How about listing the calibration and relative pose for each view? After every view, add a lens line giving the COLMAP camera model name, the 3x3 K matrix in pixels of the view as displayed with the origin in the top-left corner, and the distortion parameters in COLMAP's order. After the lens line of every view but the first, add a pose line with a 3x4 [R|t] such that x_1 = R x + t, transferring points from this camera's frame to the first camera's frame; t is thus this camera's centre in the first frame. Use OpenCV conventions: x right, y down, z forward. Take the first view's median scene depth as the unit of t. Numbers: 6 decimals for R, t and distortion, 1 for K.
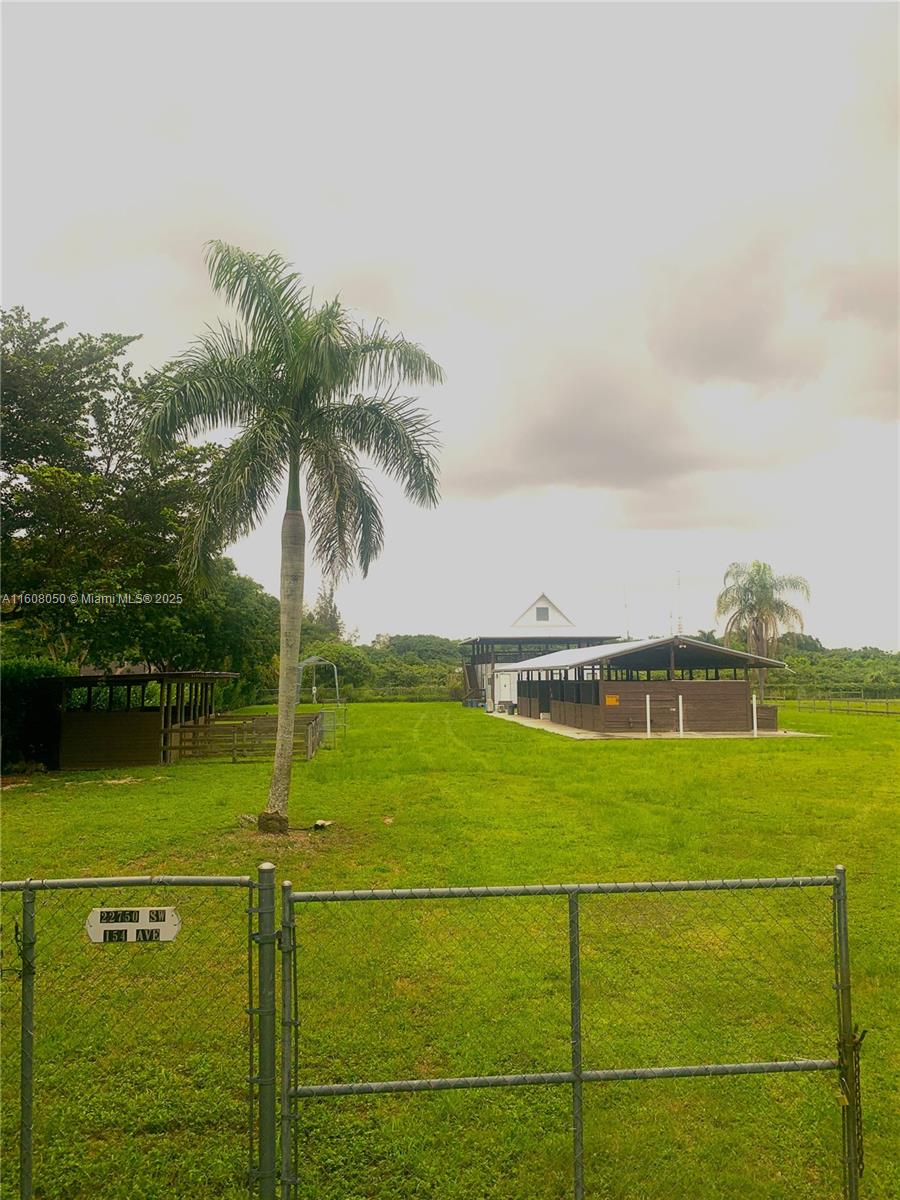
lens RADIAL K [[904.2, 0, 439.2], [0, 904.2, 607.4], [0, 0, 1]] dist [0.009979, -0.027946]
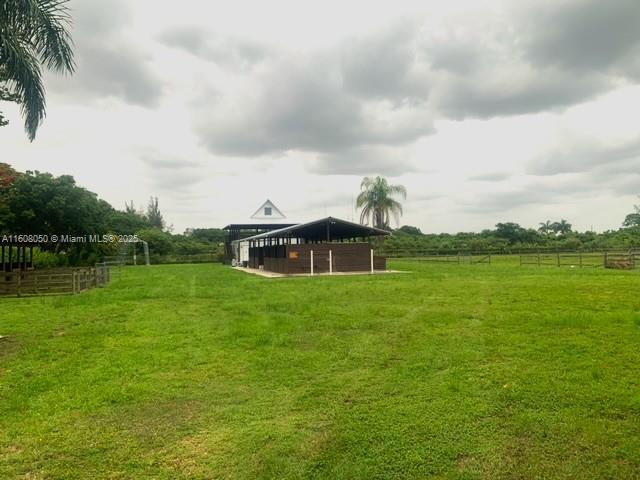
lens RADIAL K [[482.2, 0, 321.9], [0, 482.2, 237.0], [0, 0, 1]] dist [0.009979, -0.027946]
pose [[0.981802, -0.008756, 0.189707, 0.051956], [0.000293, 0.999005, 0.044591, 0.020392], [-0.189909, -0.043724, 0.980828, 0.075703]]
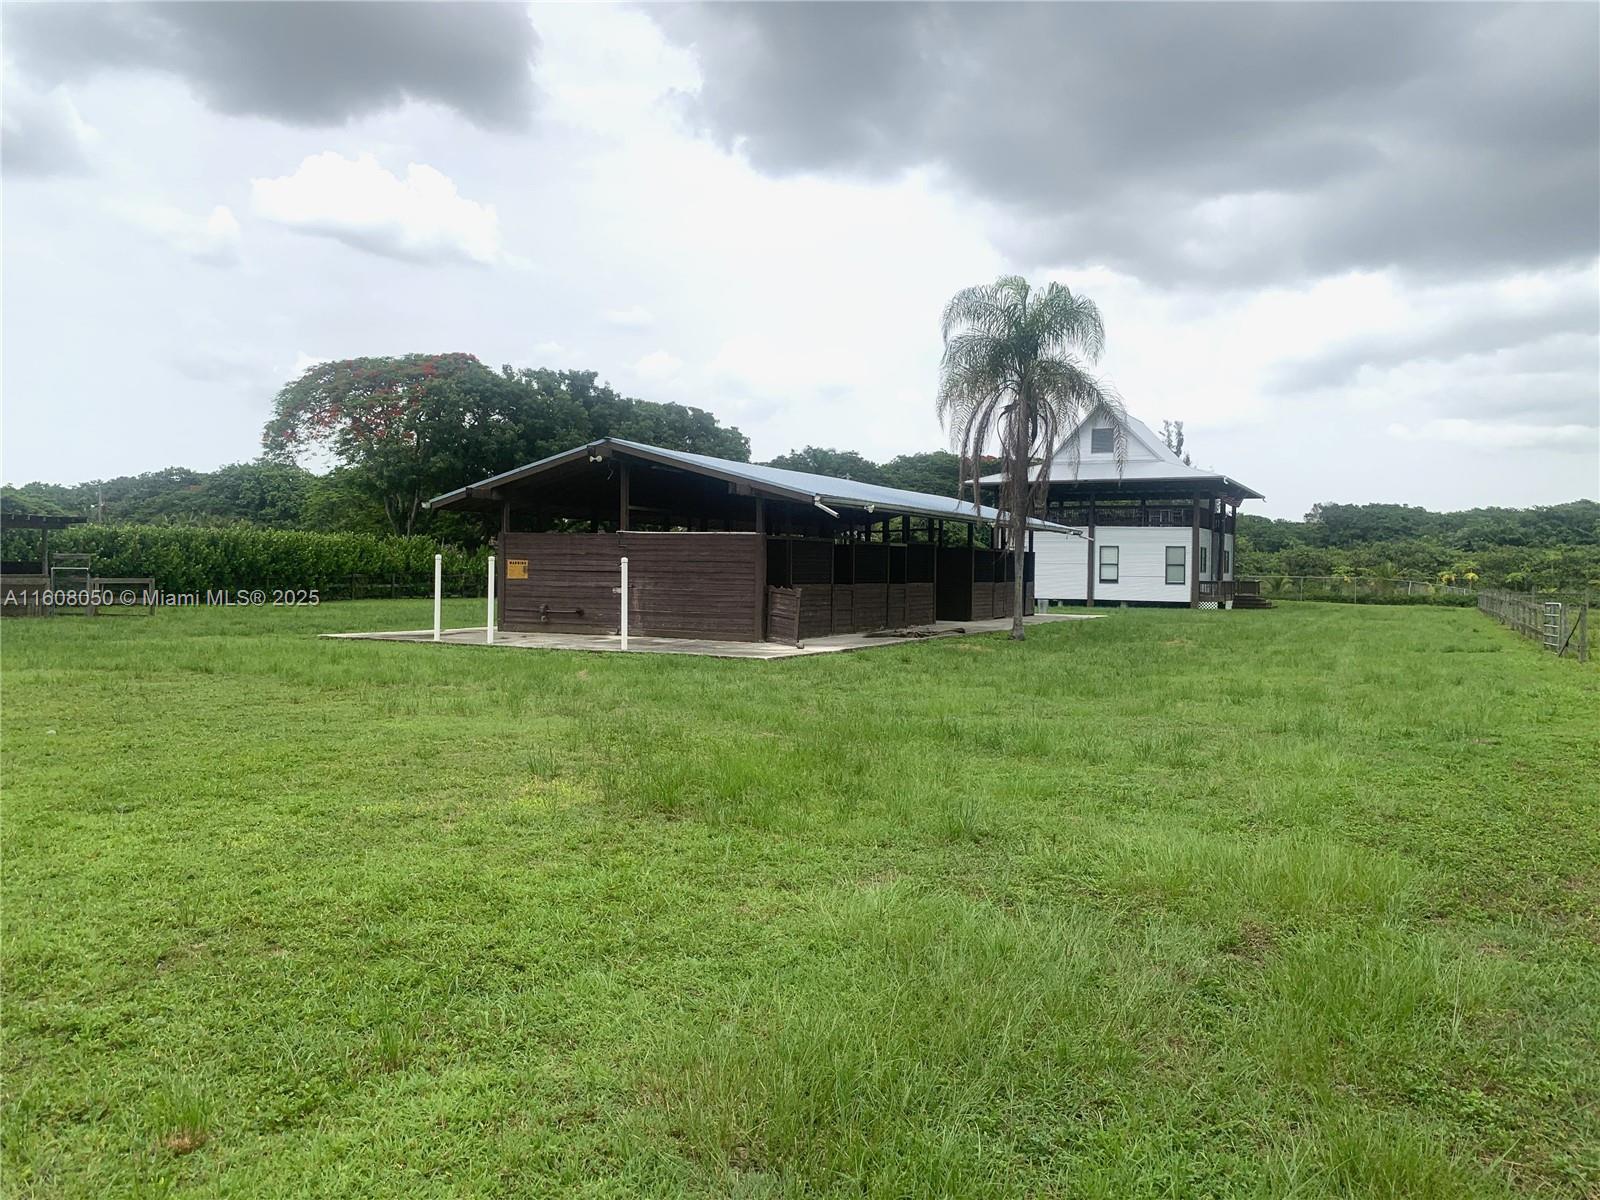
lens RADIAL K [[1205.6, 0, 803.1], [0, 1205.6, 596.6], [0, 0, 1]] dist [0.009979, -0.027946]
pose [[0.837700, 0.031811, -0.545204, 0.493257], [0.021808, 0.995558, 0.091595, 0.041223], [0.545696, -0.088619, 0.833285, 0.361588]]
